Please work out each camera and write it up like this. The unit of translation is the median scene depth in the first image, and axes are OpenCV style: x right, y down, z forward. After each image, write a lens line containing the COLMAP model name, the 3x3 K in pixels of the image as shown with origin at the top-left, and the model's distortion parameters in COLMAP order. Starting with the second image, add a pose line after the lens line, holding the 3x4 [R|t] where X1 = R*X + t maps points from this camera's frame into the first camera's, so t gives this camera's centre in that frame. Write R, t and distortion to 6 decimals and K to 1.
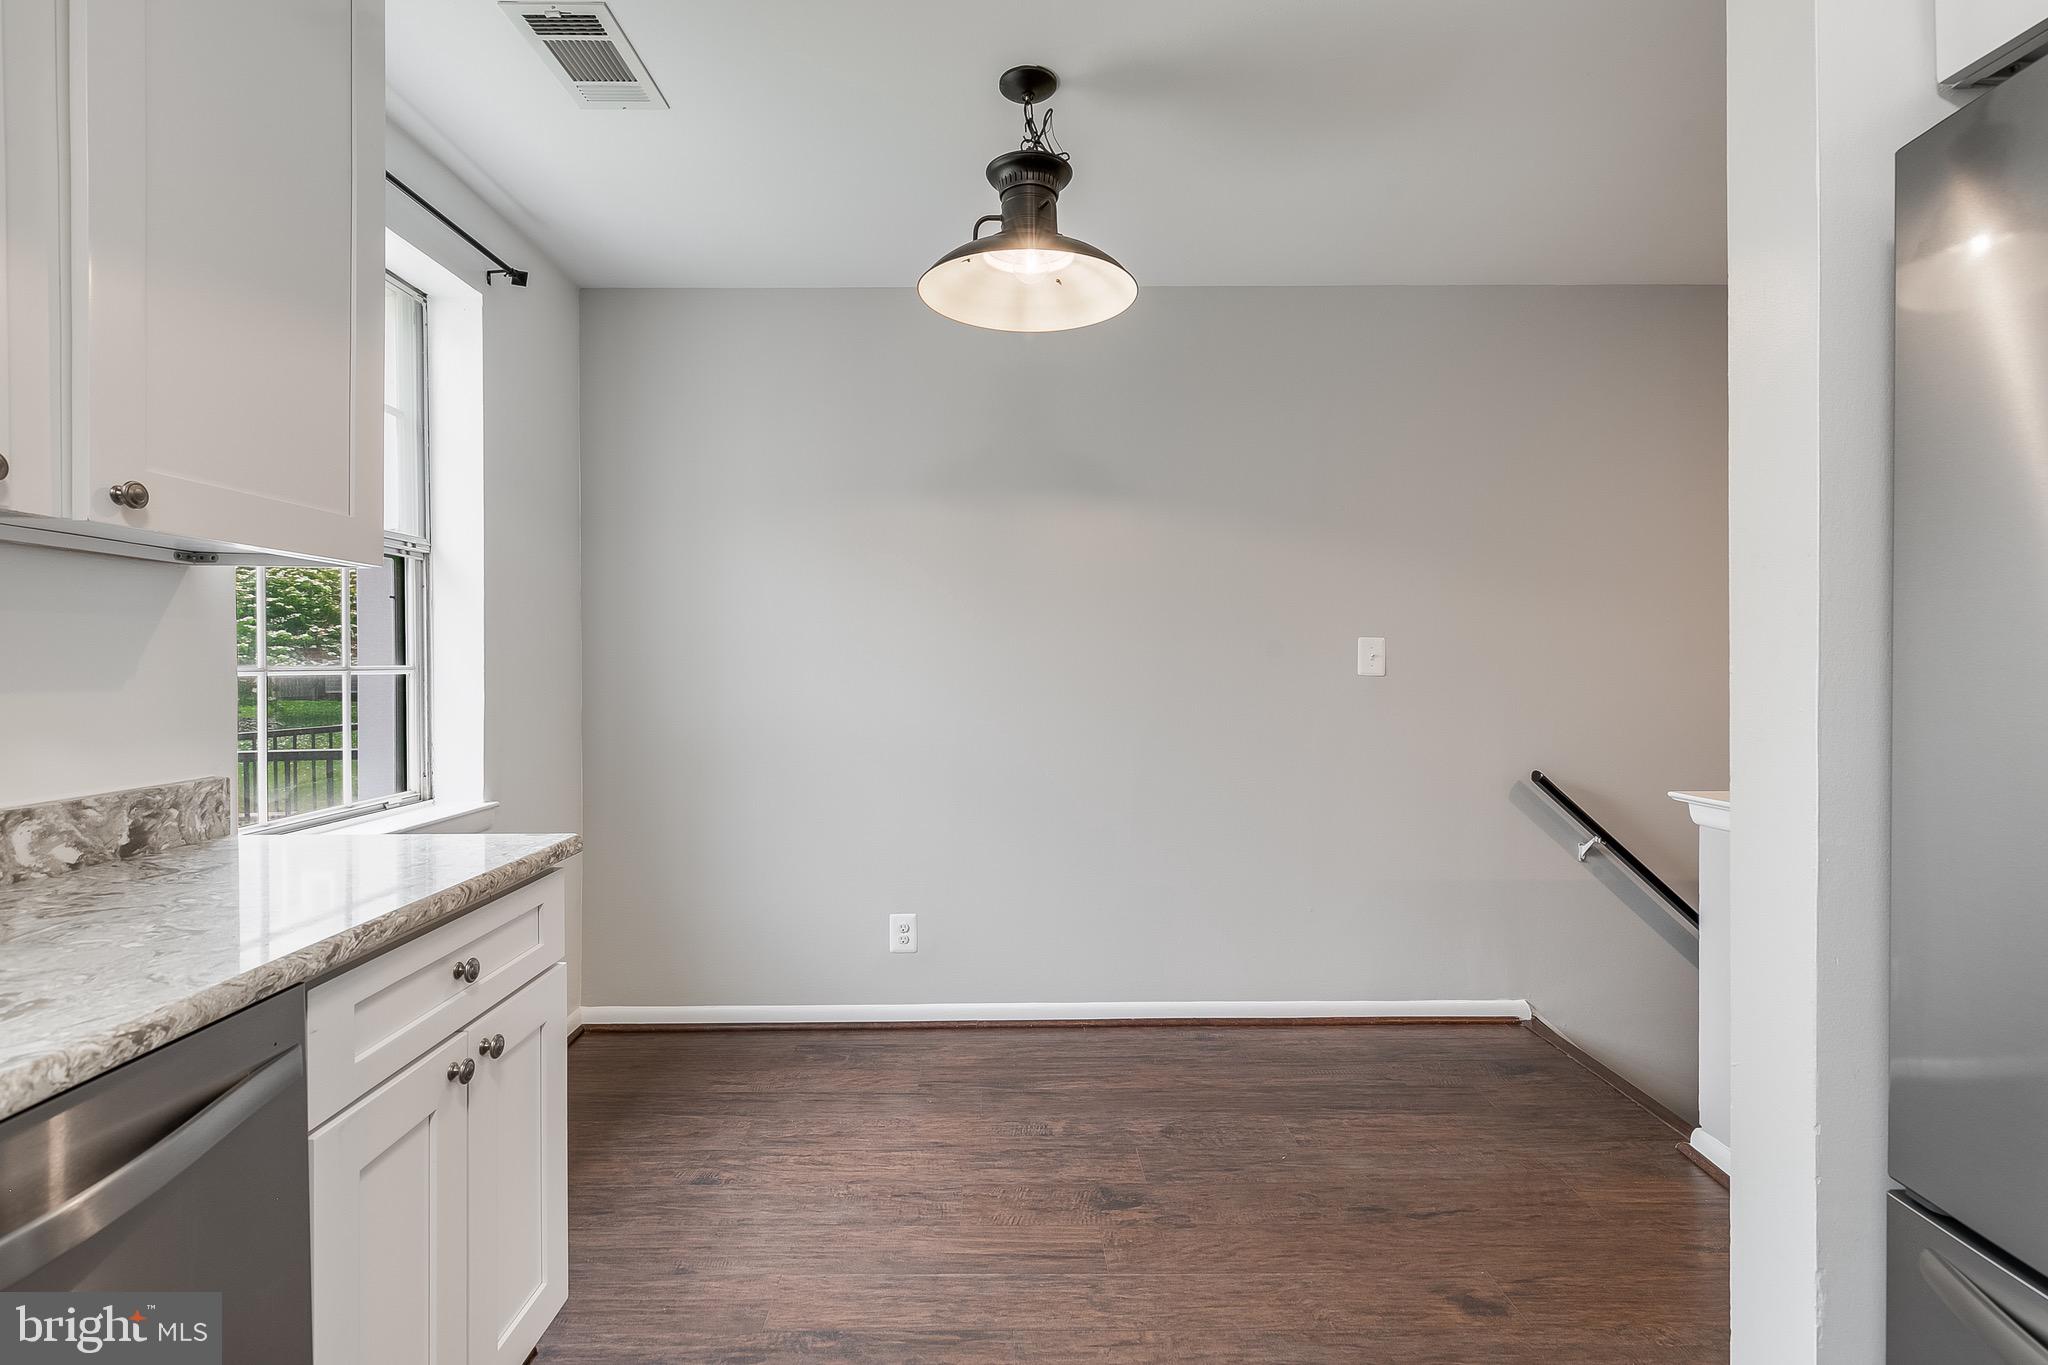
lens RADIAL K [[929.7, 0, 1019.2], [0, 929.7, 671.6], [0, 0, 1]] dist [-0.000608, -0.000059]
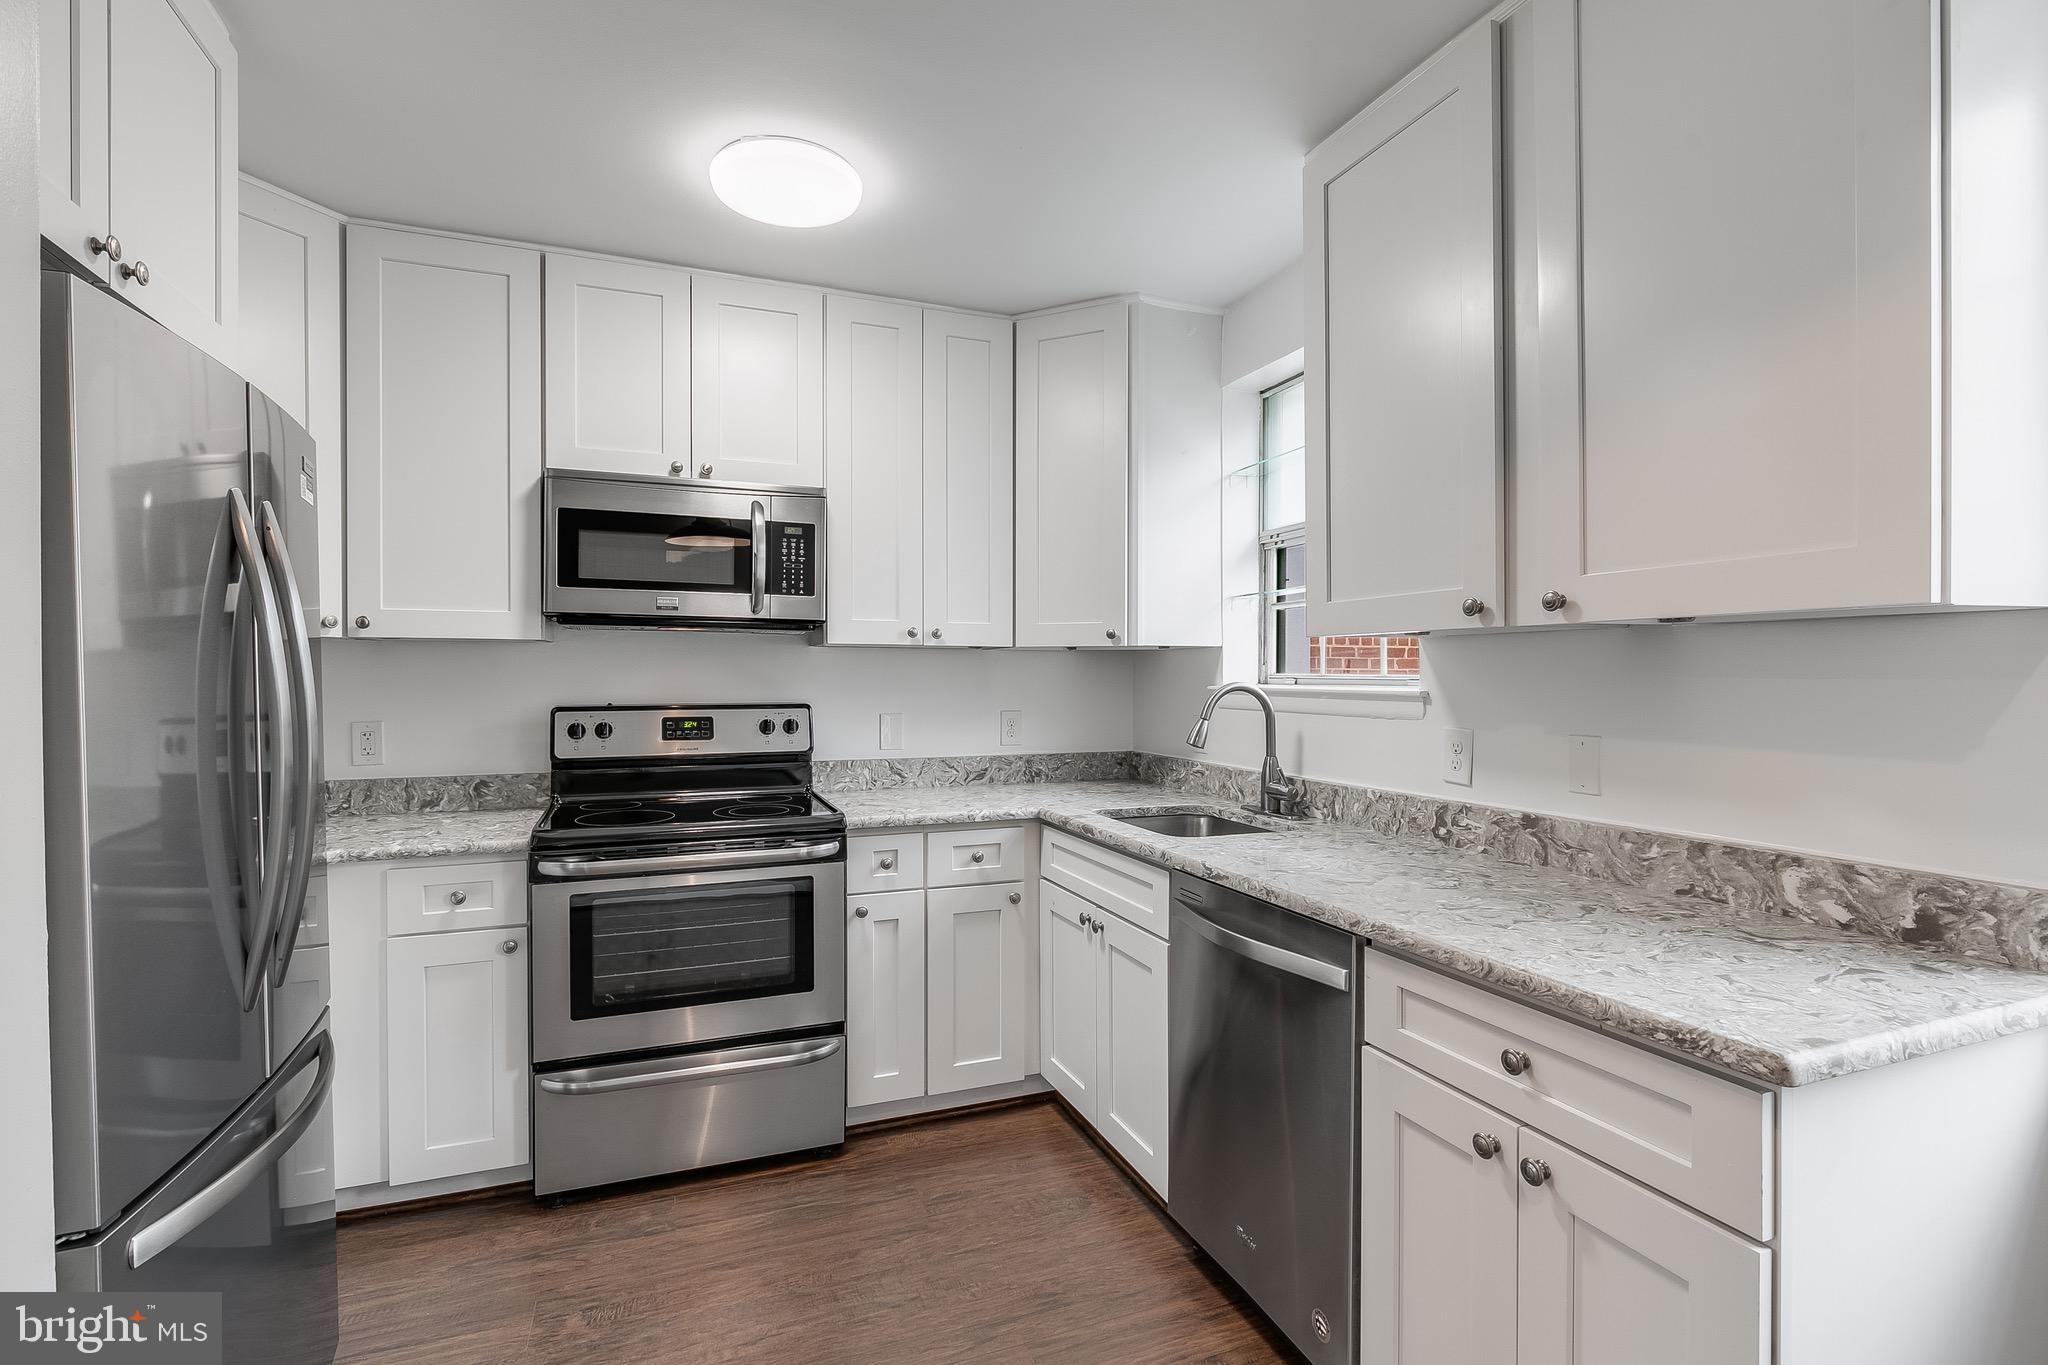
lens RADIAL K [[947.8, 0, 1024.0], [0, 947.8, 682.5], [0, 0, 1]] dist [0.000304, -0.000281]
pose [[-0.938162, 0.004645, -0.346165, 0.200348], [-0.001516, 0.999845, 0.017522, -0.077813], [0.346193, 0.016963, -0.938010, 1.658962]]
